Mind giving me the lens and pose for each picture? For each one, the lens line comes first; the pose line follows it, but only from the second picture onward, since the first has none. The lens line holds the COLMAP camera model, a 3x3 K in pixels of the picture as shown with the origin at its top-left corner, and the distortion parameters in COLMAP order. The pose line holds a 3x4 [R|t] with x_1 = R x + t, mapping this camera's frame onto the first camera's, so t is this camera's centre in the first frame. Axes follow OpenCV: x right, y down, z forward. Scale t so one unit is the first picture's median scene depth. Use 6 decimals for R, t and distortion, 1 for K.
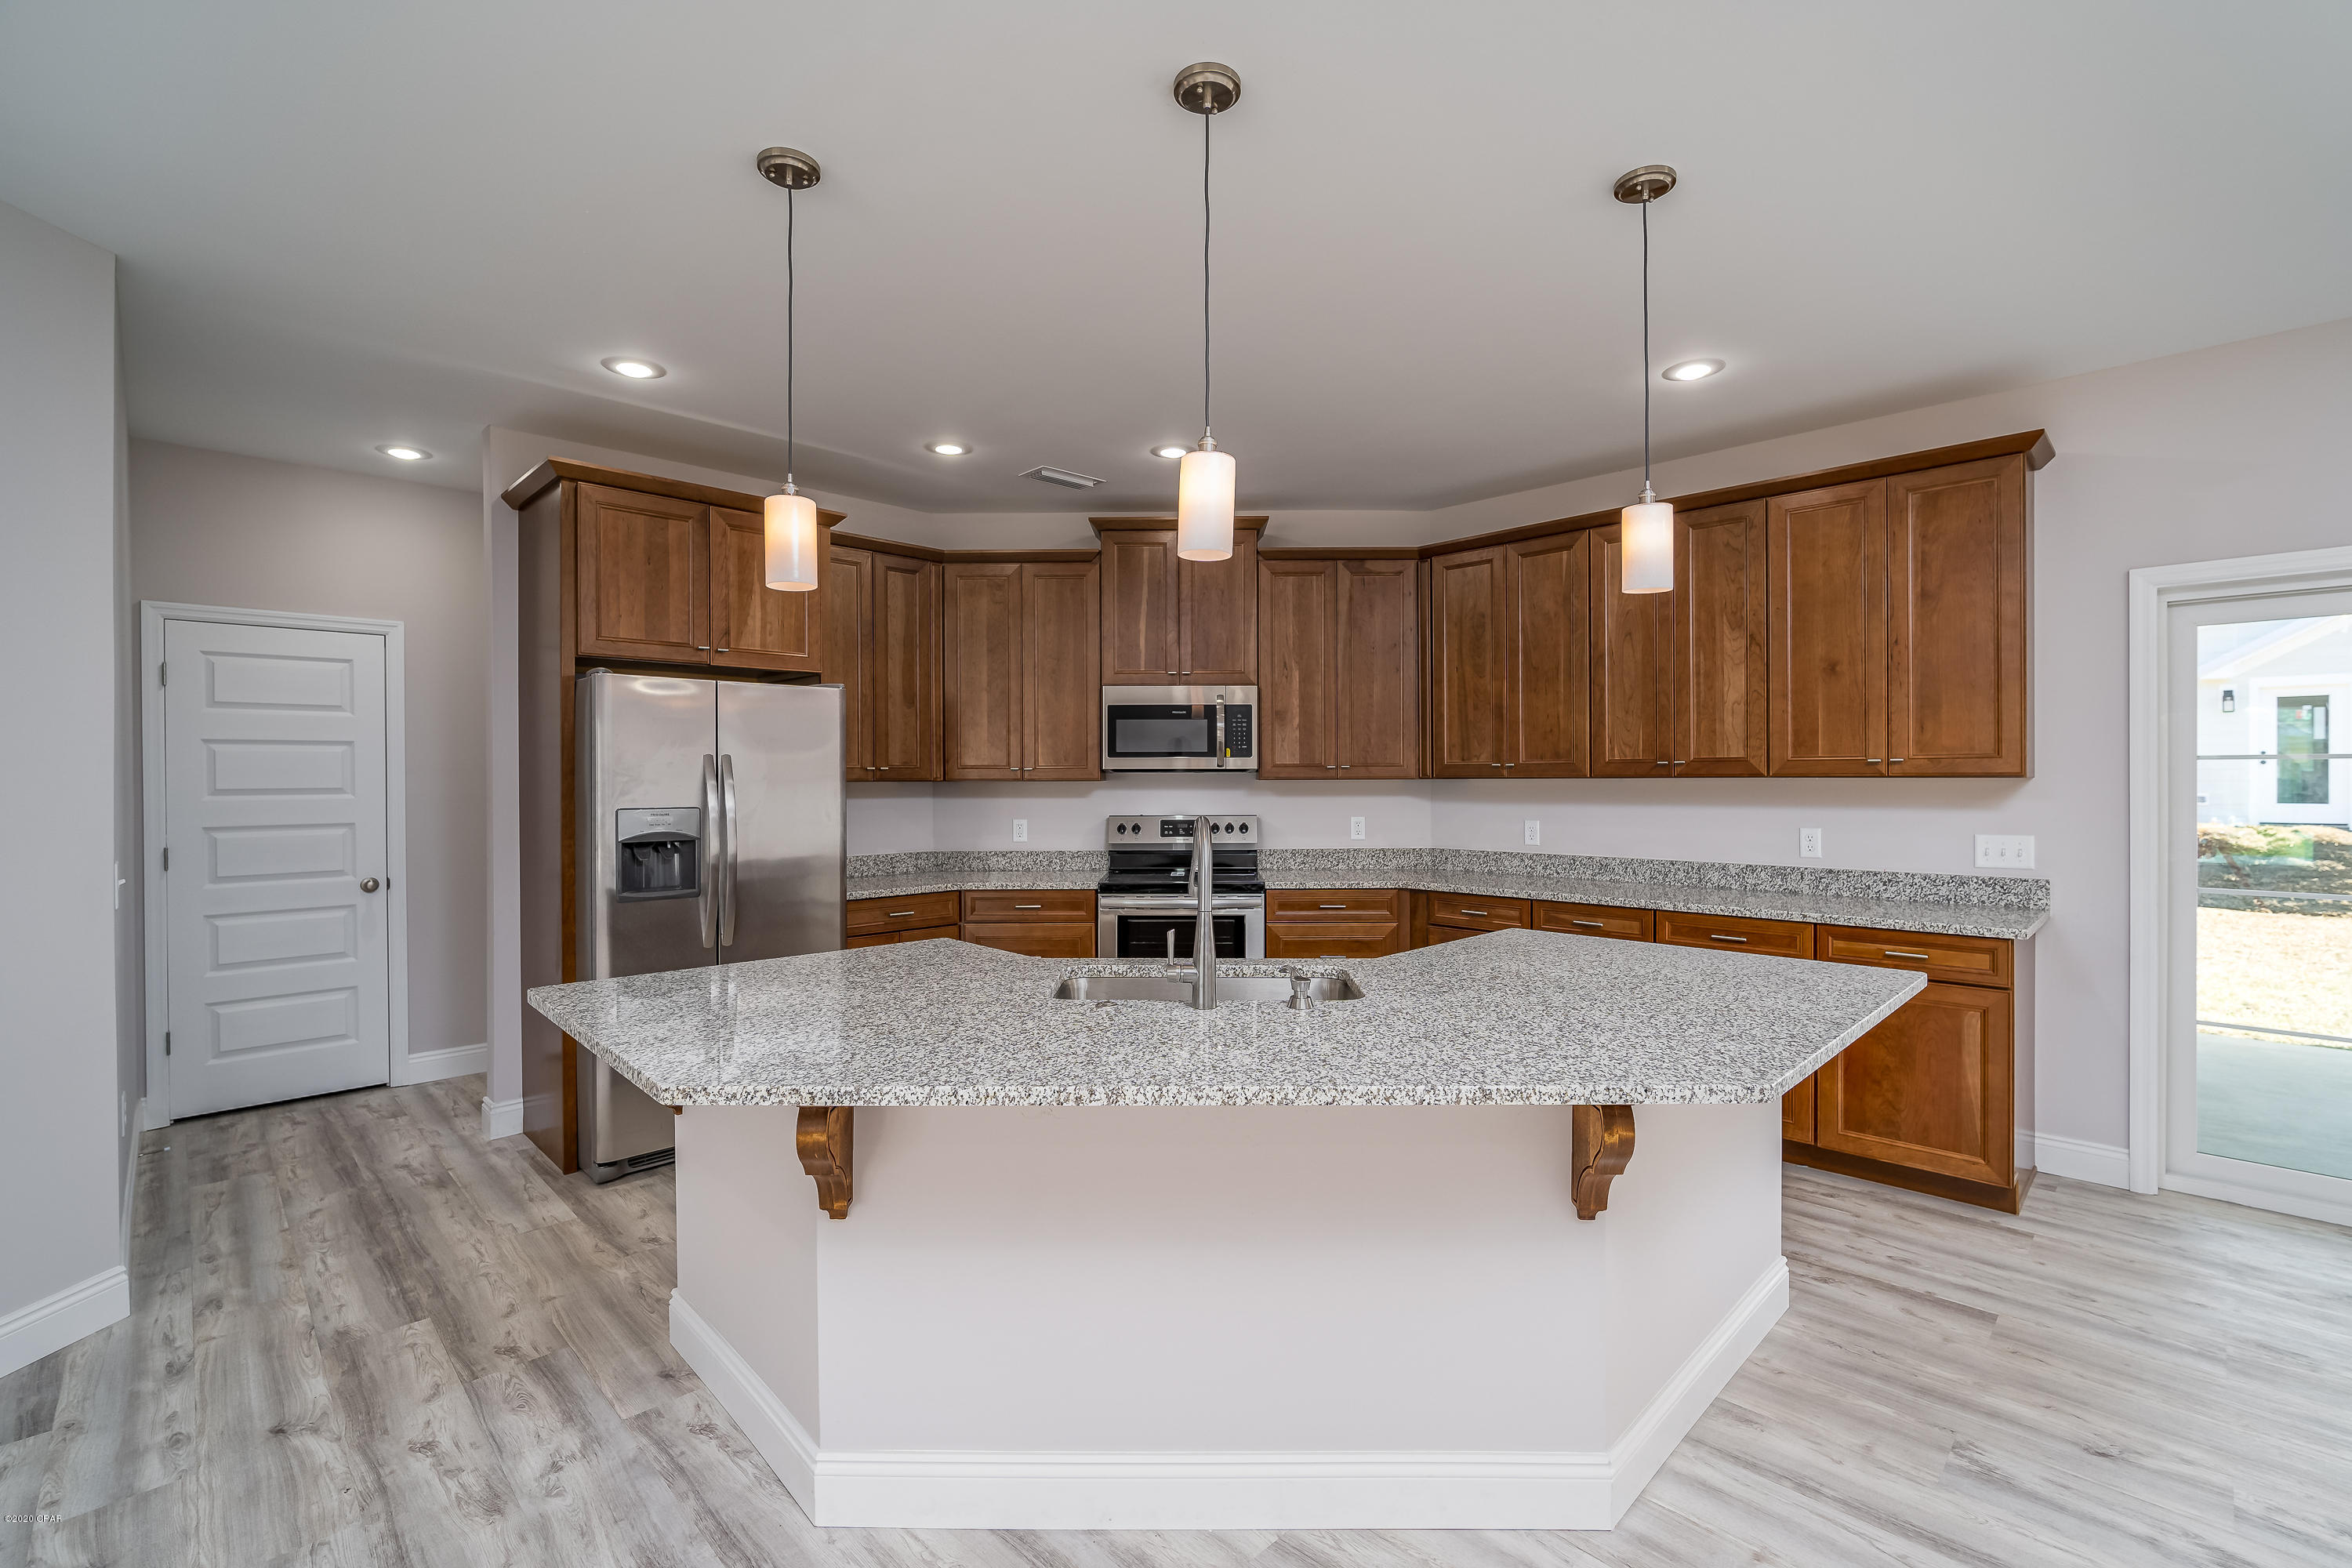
lens RADIAL K [[1023.8, 0, 1175.2], [0, 1023.8, 783.1], [0, 0, 1]] dist [-0.016388, 0.001636]
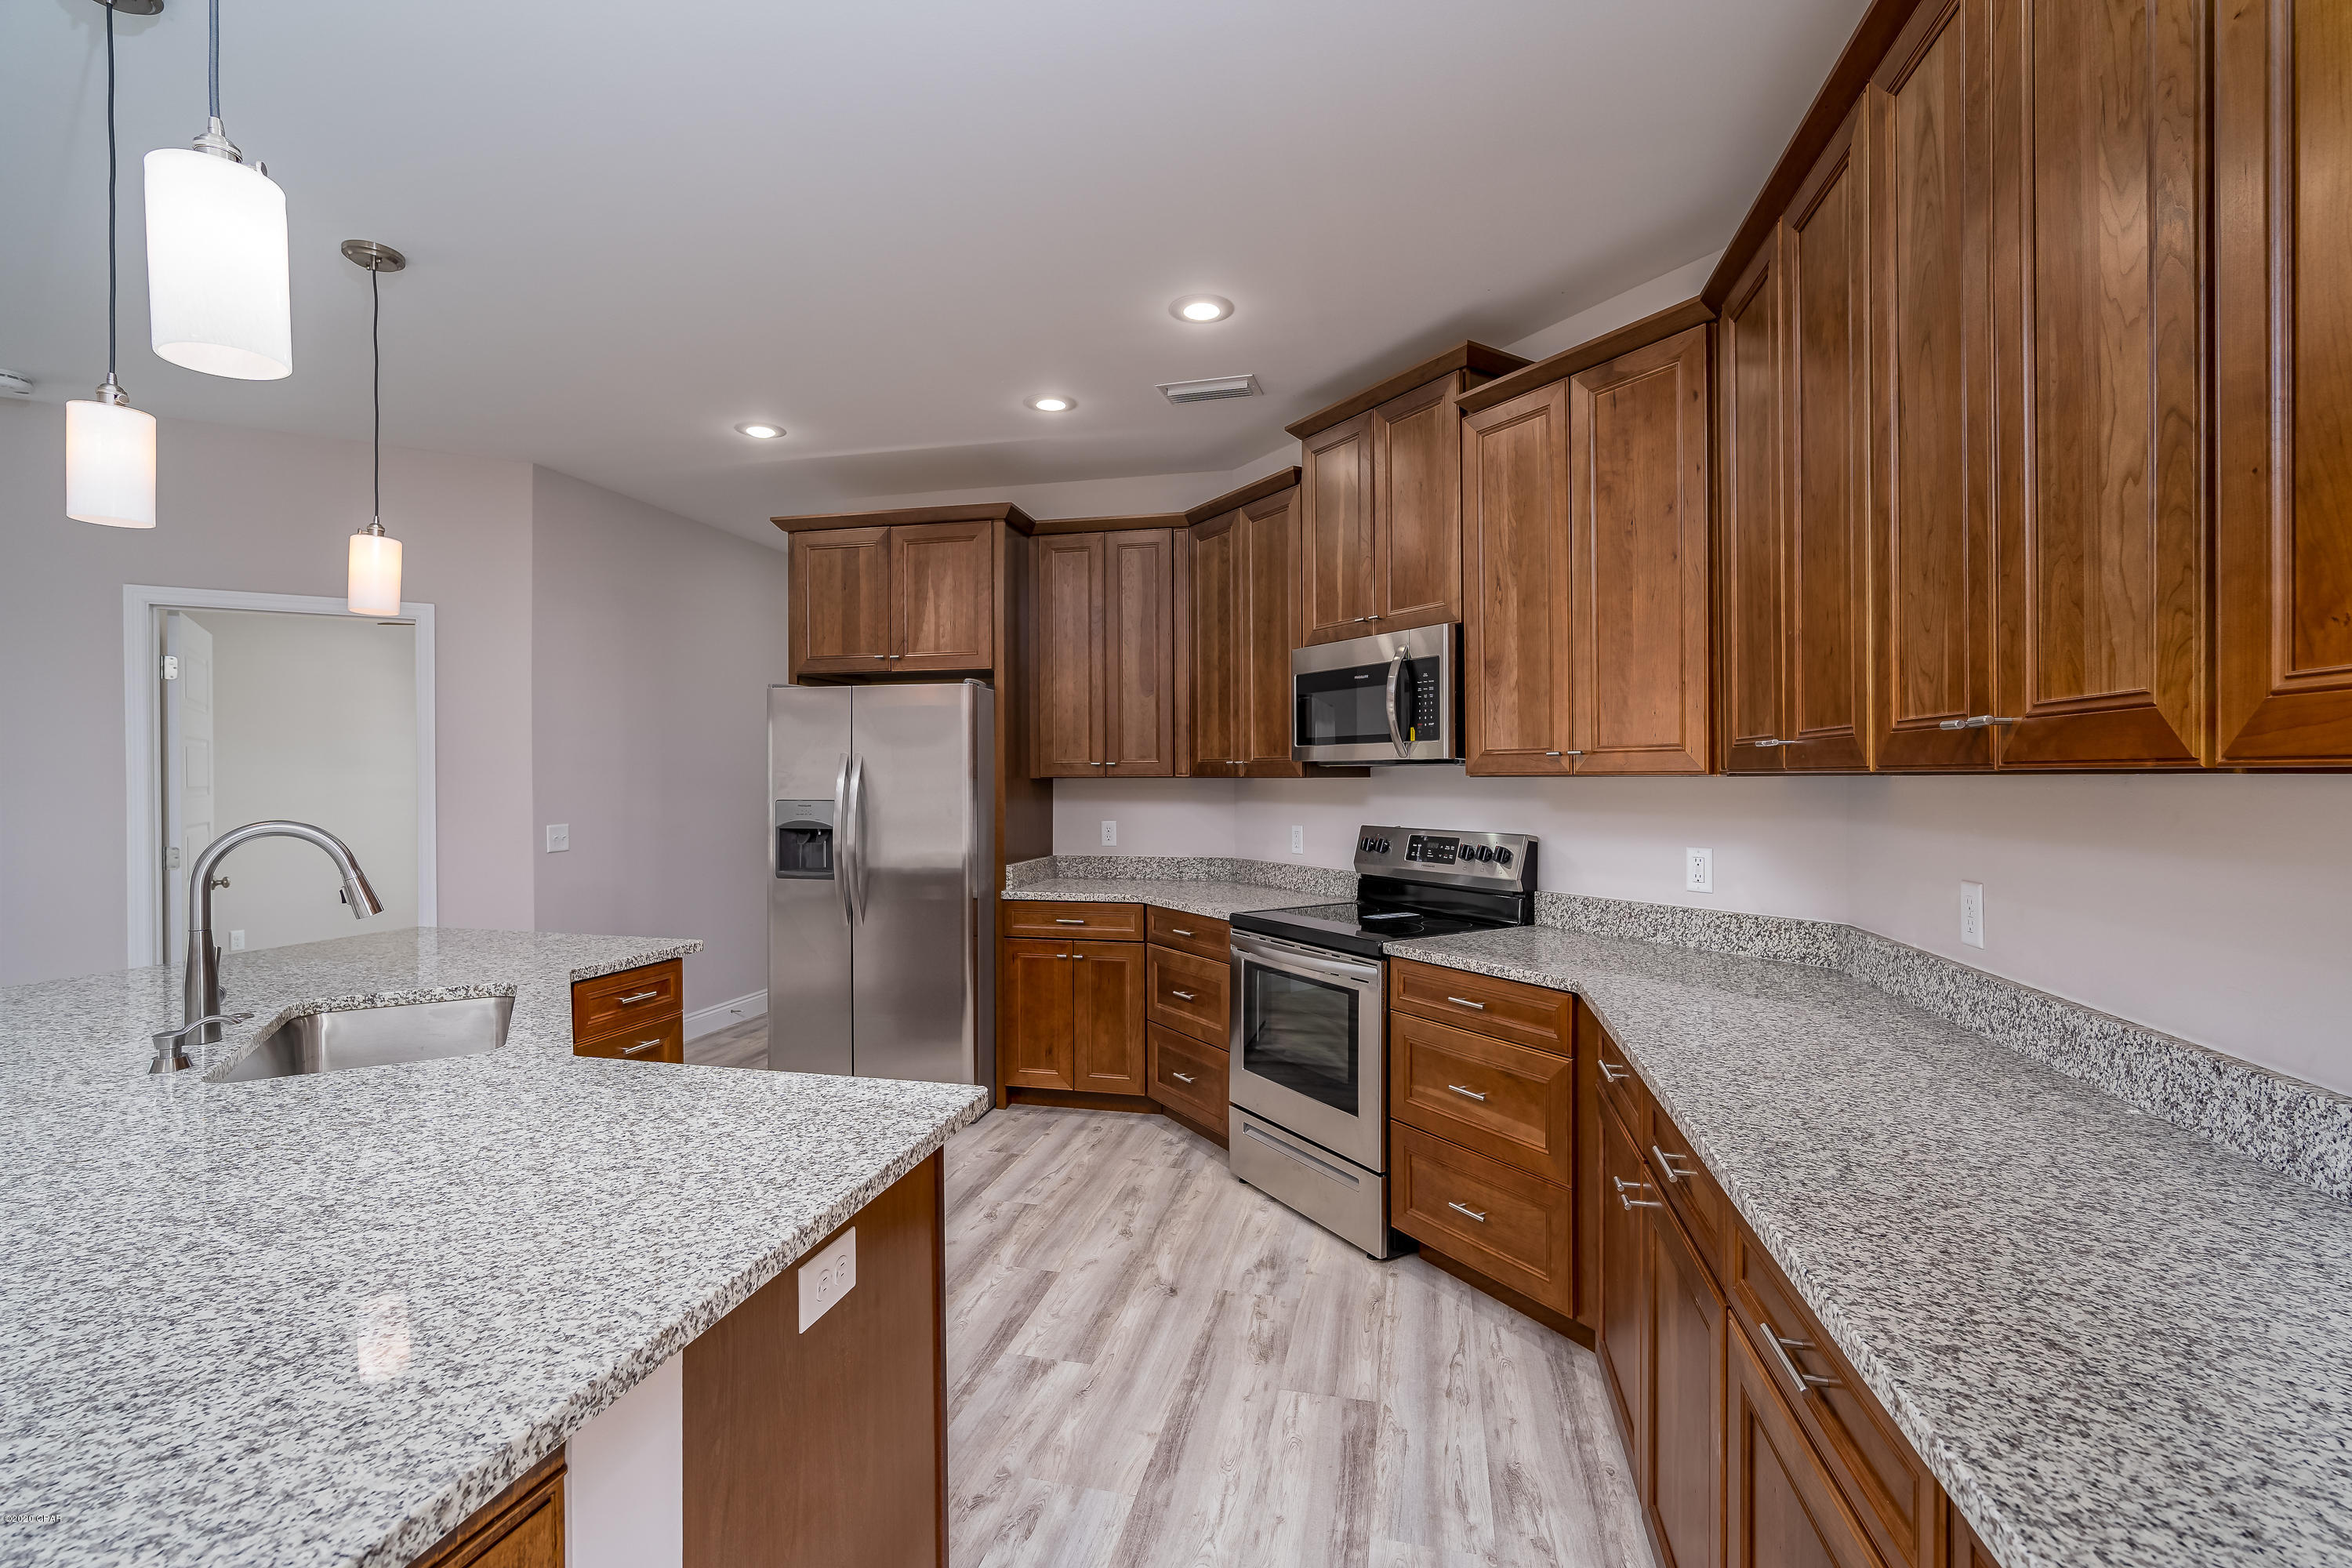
lens RADIAL K [[1023.8, 0, 1177.4], [0, 1023.8, 780.1], [0, 0, 1]] dist [-0.016388, 0.001636]
pose [[0.531629, 0.005292, -0.846961, 0.521149], [-0.003216, 0.999986, 0.004229, -0.003147], [0.846971, 0.000476, 0.531638, 0.545344]]
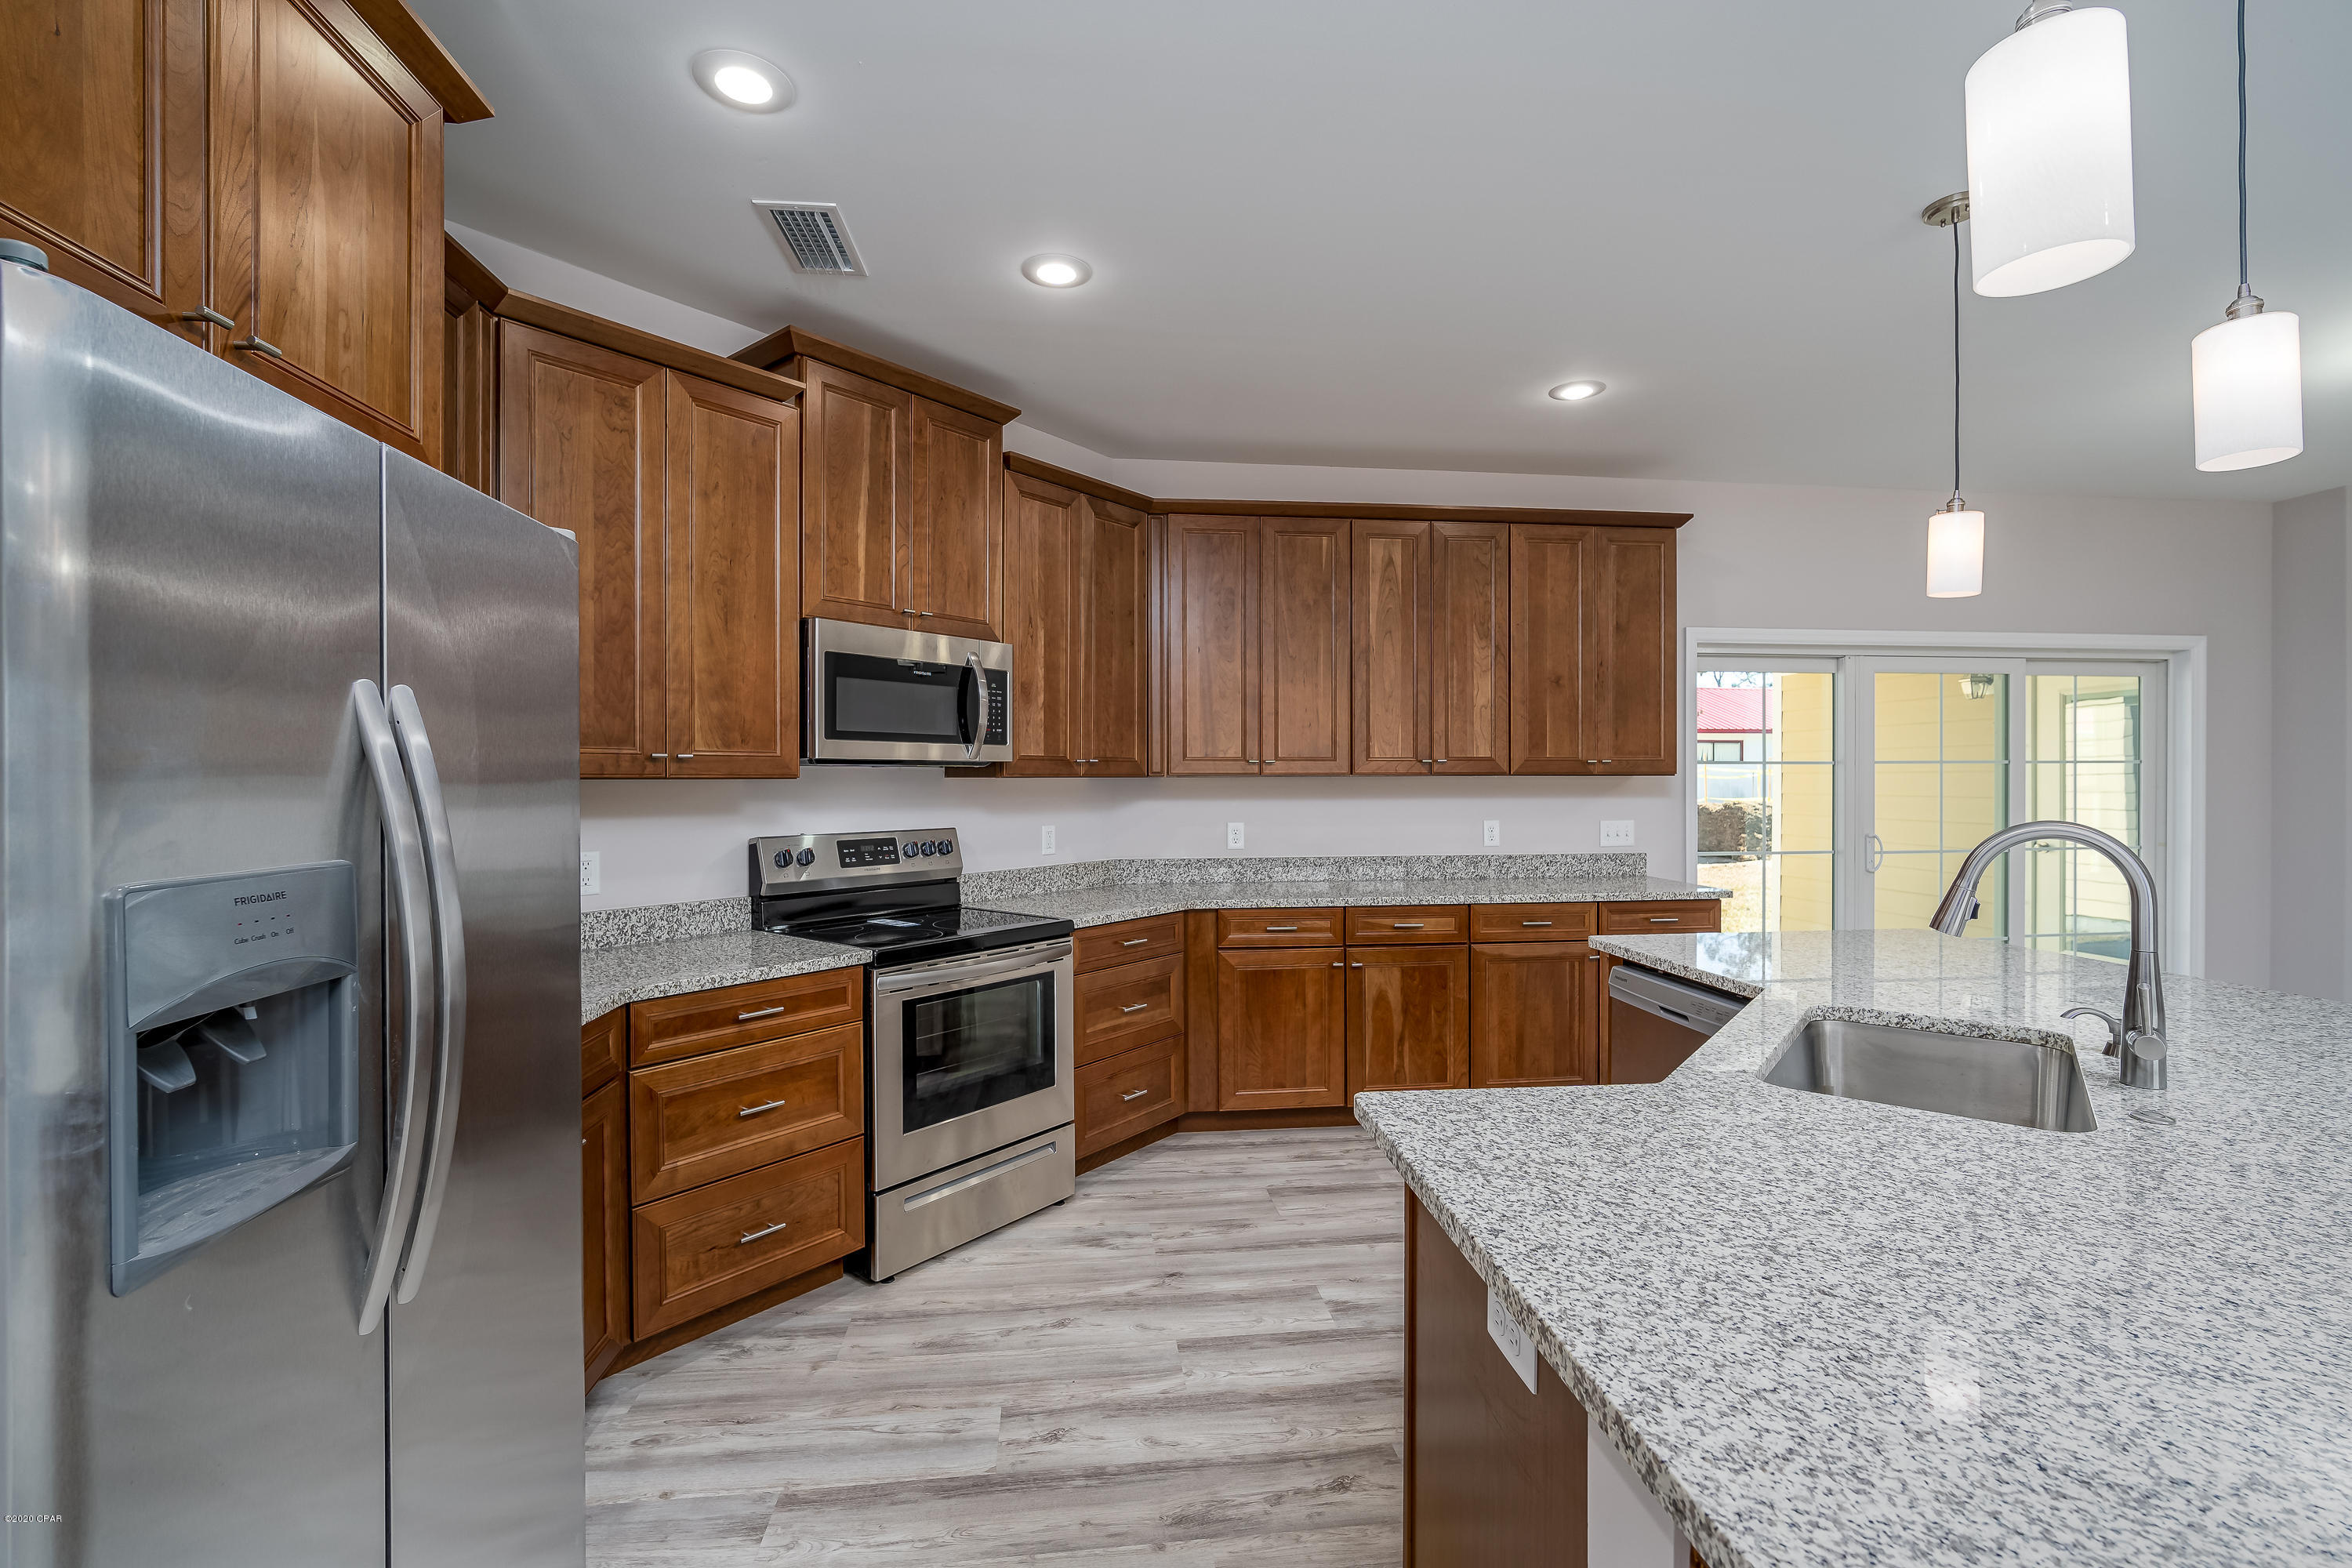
lens RADIAL K [[1023.8, 0, 1181.6], [0, 1023.8, 778.9], [0, 0, 1]] dist [-0.016388, 0.001636]
pose [[0.612111, 0.001317, 0.790771, -0.414244], [0.004129, 0.999980, -0.004862, 0.001834], [-0.790761, 0.006241, 0.612093, 0.481296]]
